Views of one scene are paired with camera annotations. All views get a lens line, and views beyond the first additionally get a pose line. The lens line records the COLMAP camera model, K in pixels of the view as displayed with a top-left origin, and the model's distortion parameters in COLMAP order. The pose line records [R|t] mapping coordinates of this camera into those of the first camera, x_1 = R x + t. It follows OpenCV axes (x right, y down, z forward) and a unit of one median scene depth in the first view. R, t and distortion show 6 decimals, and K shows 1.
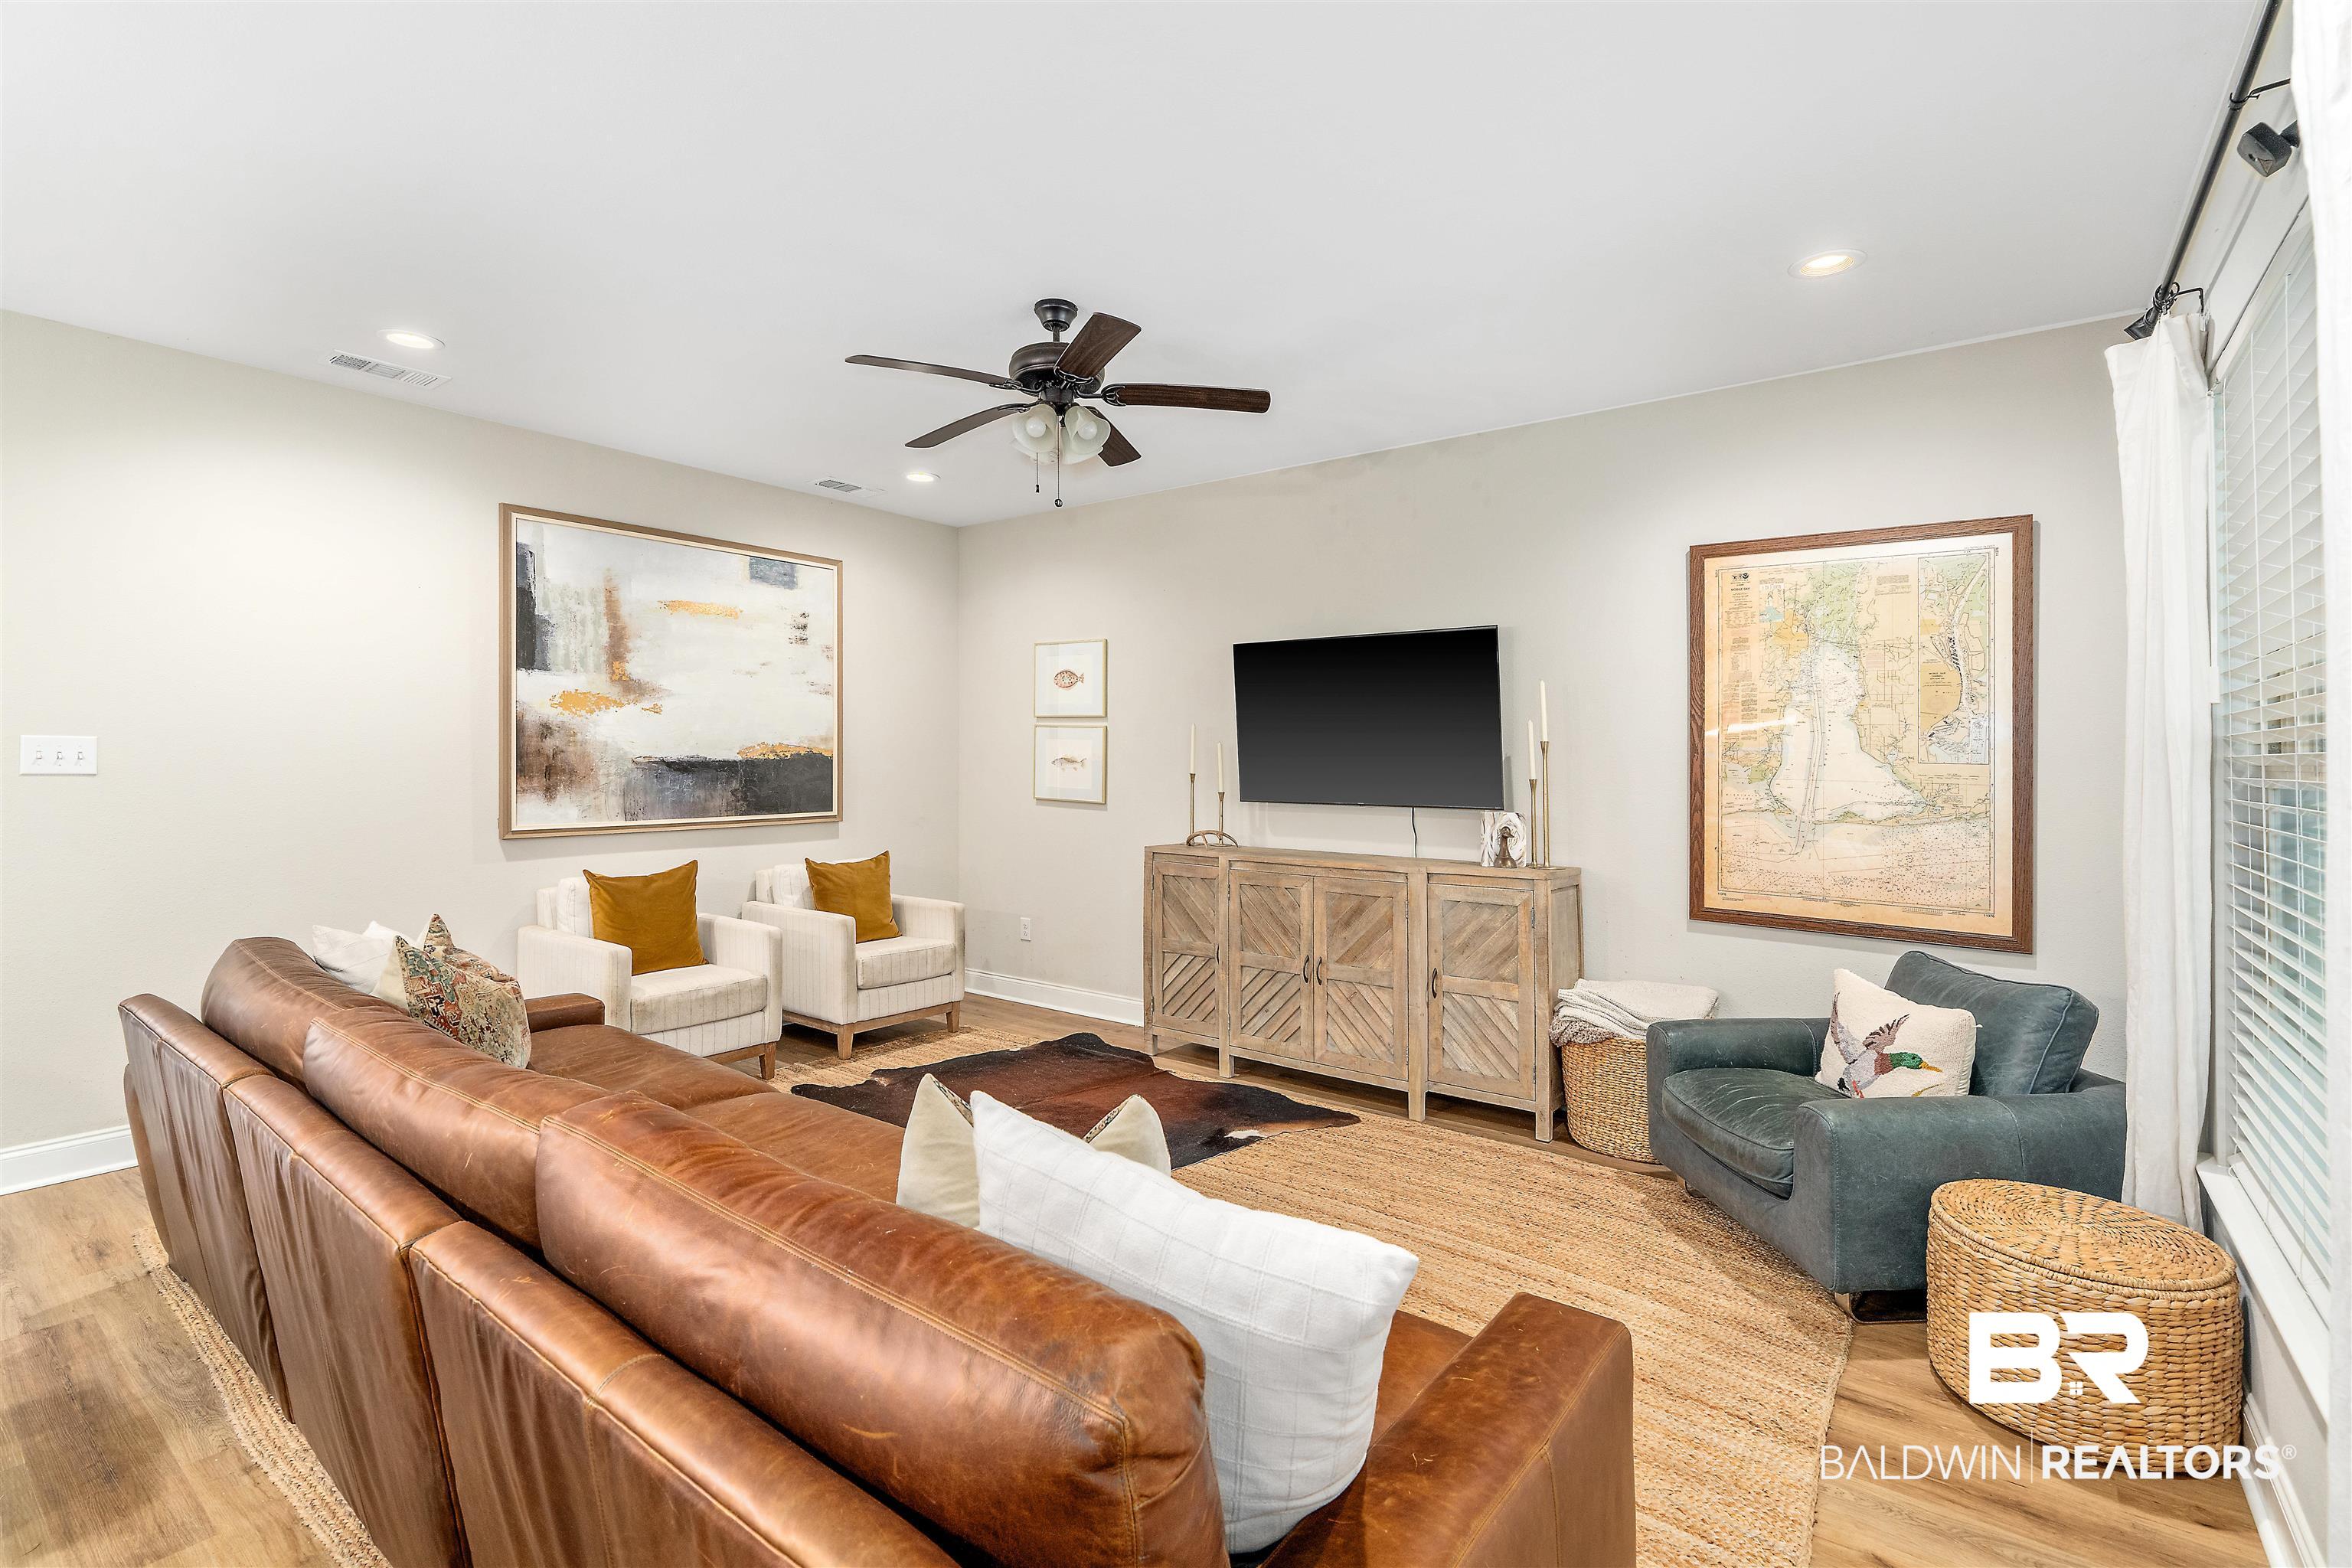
lens RADIAL K [[1068.9, 0, 1155.8], [0, 1068.9, 744.0], [0, 0, 1]] dist [-0.008052, 0.001199]
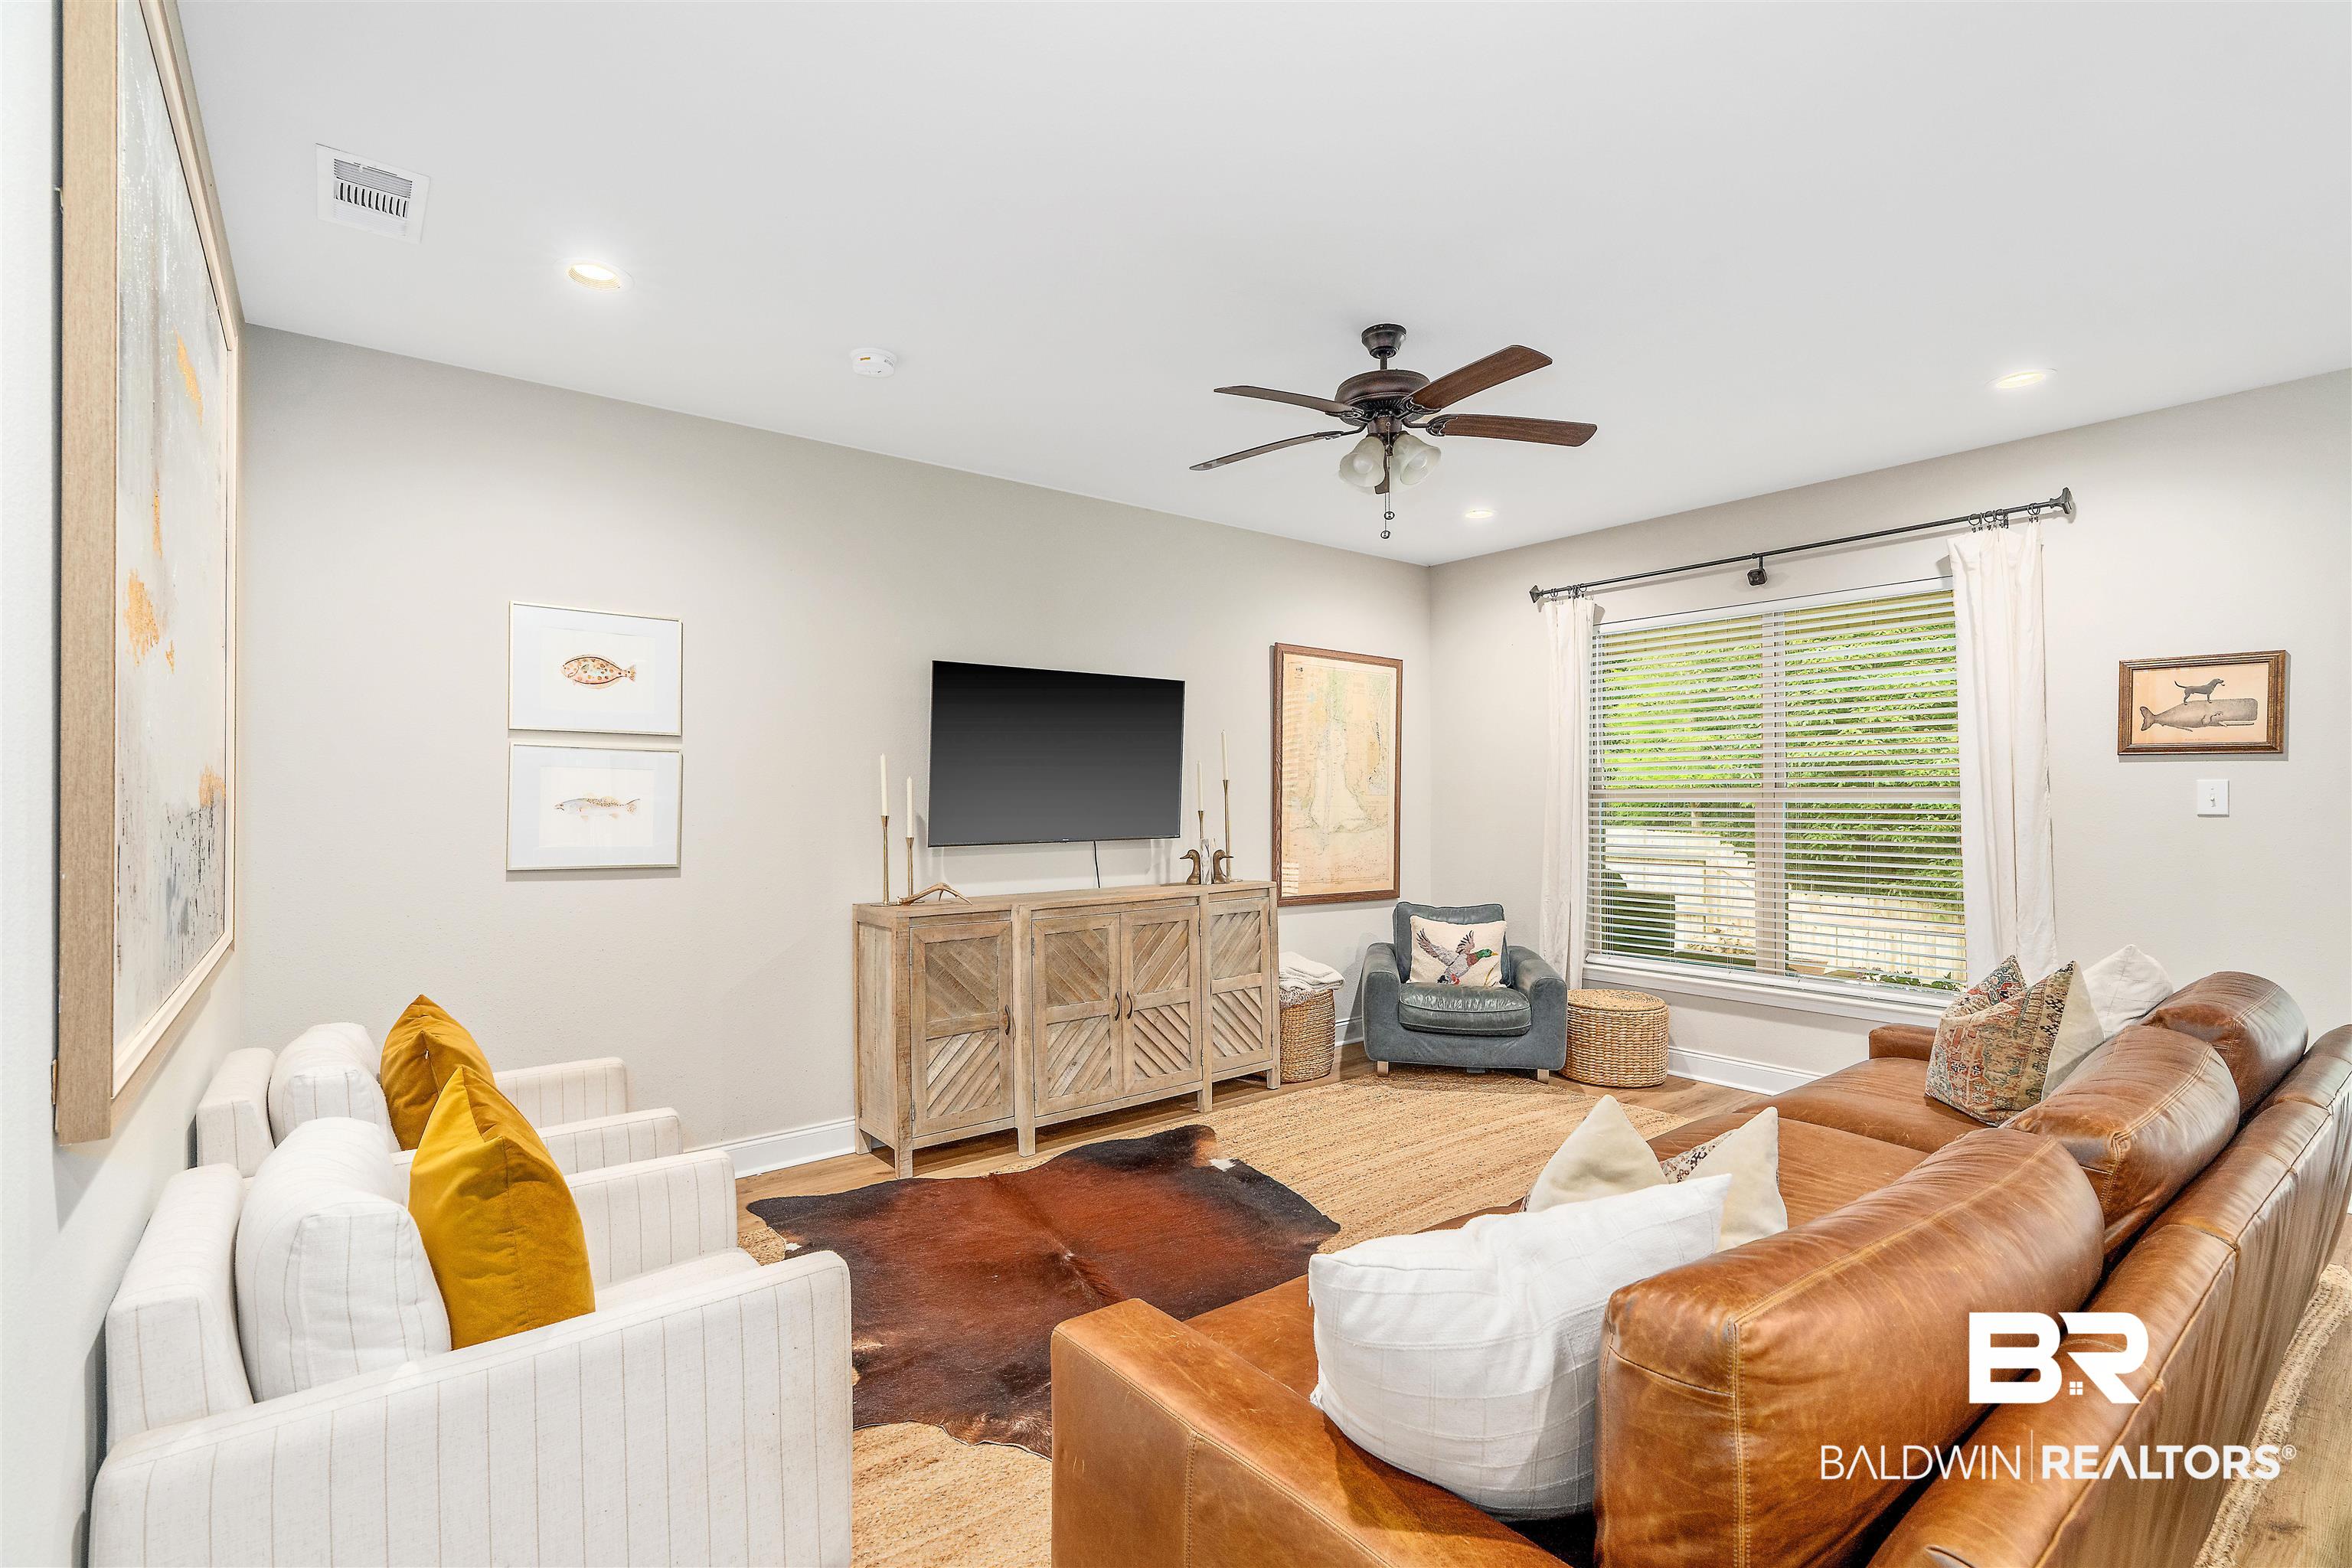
lens RADIAL K [[1068.9, 0, 1178.7], [0, 1068.9, 798.1], [0, 0, 1]] dist [-0.008052, 0.001199]
pose [[0.232348, -0.008912, 0.972592, -0.810320], [-0.005843, 0.999927, 0.010558, 0.005458], [-0.972615, -0.008136, 0.232279, 0.714251]]
